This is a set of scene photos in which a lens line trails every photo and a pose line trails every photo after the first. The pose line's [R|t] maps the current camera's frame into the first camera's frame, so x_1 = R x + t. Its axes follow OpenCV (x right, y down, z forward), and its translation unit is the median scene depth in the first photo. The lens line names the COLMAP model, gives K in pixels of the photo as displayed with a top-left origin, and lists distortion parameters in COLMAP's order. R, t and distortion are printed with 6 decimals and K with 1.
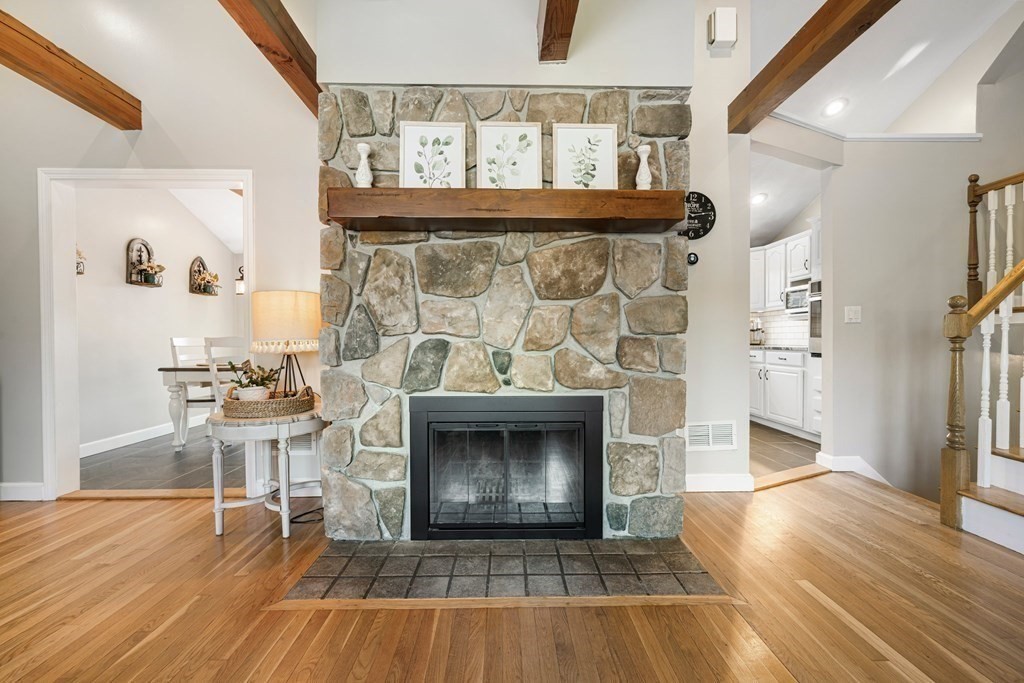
lens RADIAL K [[412.6, 0, 514.3], [0, 412.6, 345.0], [0, 0, 1]] dist [-0.002483, -0.000175]
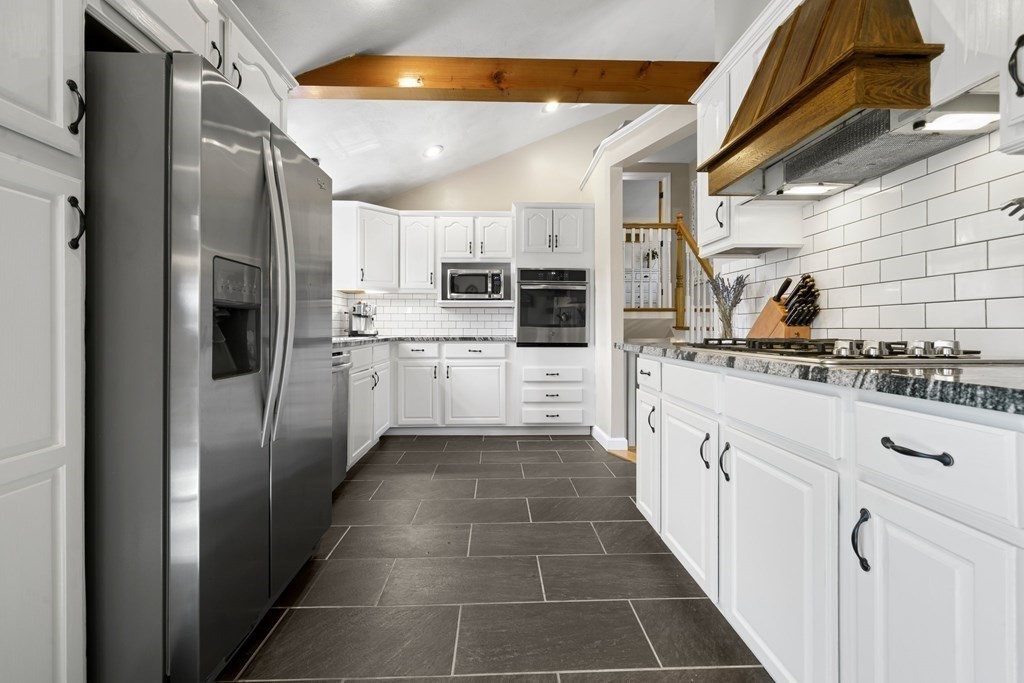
lens RADIAL K [[411.9, 0, 509.6], [0, 411.9, 327.3], [0, 0, 1]] dist [-0.000630, -0.000093]
pose [[-0.011715, 0.004515, 0.999921, -0.468639], [0.012440, 0.999913, -0.004370, -0.025704], [-0.999854, 0.012388, -0.011771, 2.035512]]
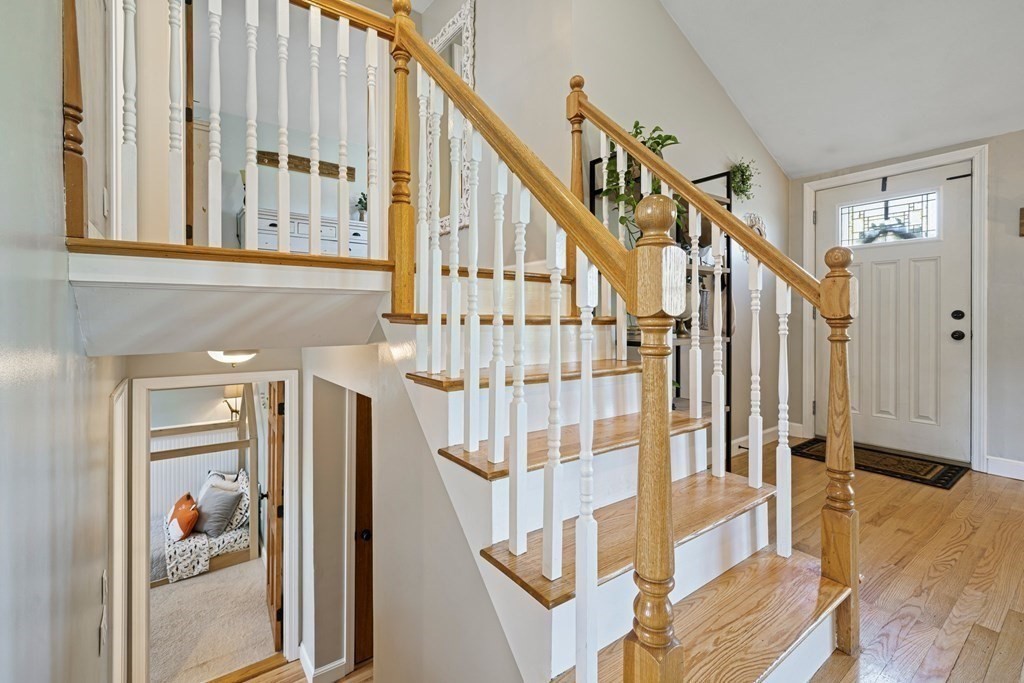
lens RADIAL K [[451.7, 0, 508.1], [0, 451.7, 319.0], [0, 0, 1]] dist [-0.000092, 0.000098]
pose [[-0.577326, 0.000686, 0.816513, 0.904631], [0.009629, 0.999936, 0.005968, -0.021255], [-0.816457, 0.011308, -0.577296, 1.429164]]
